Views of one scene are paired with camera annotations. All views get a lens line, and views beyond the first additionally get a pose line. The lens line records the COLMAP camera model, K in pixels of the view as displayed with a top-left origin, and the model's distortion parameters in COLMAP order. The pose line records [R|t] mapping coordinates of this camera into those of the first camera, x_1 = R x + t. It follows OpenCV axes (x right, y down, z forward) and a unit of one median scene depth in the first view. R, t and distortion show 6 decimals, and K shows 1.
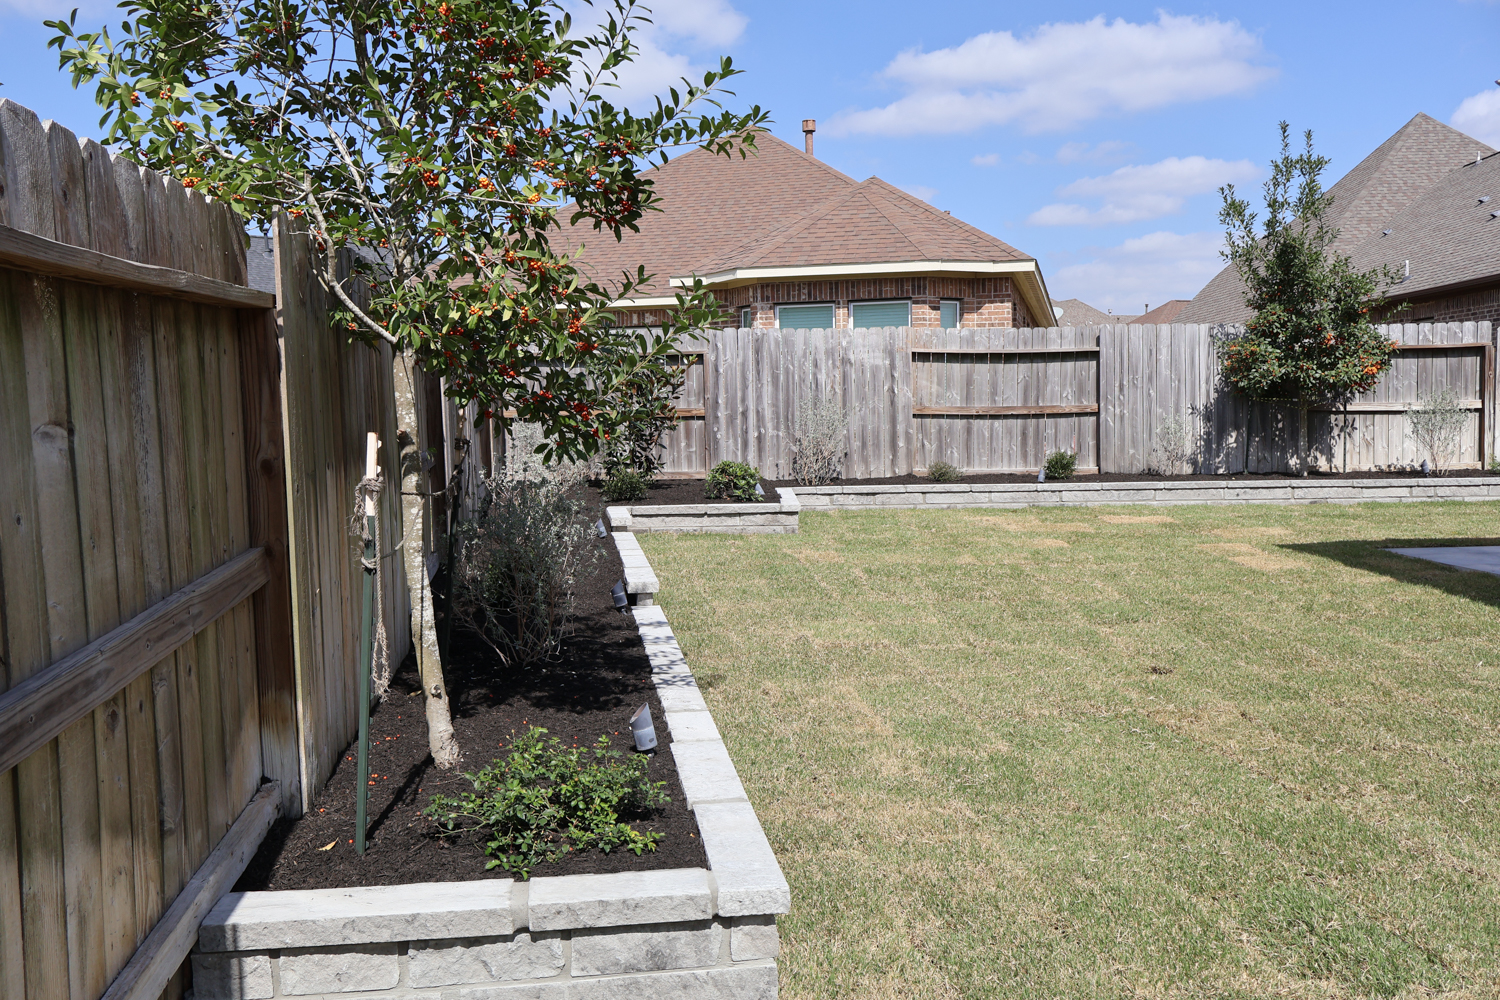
lens RADIAL K [[1255.7, 0, 750.0], [0, 1255.7, 500.0], [0, 0, 1]] dist [0.001102, -0.001392]
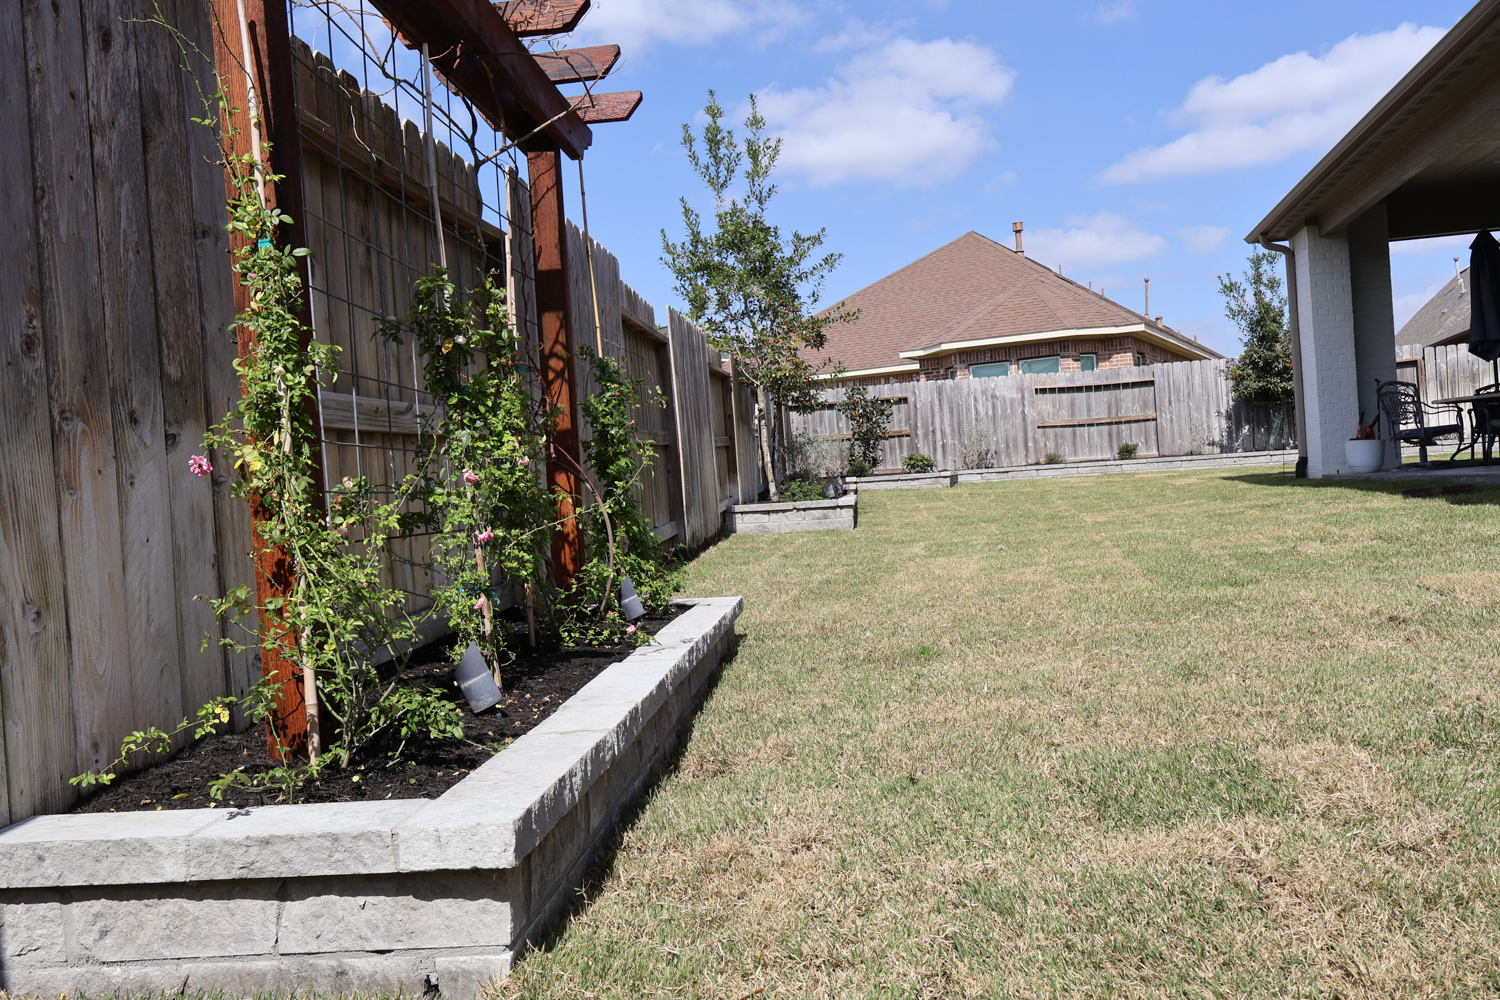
lens RADIAL K [[1255.7, 0, 750.0], [0, 1255.7, 500.0], [0, 0, 1]] dist [0.001102, -0.001392]
pose [[0.972043, -0.044106, -0.230622, 0.138698], [0.031282, 0.997769, -0.058973, 0.112729], [0.232709, 0.050110, 0.971255, -0.672809]]
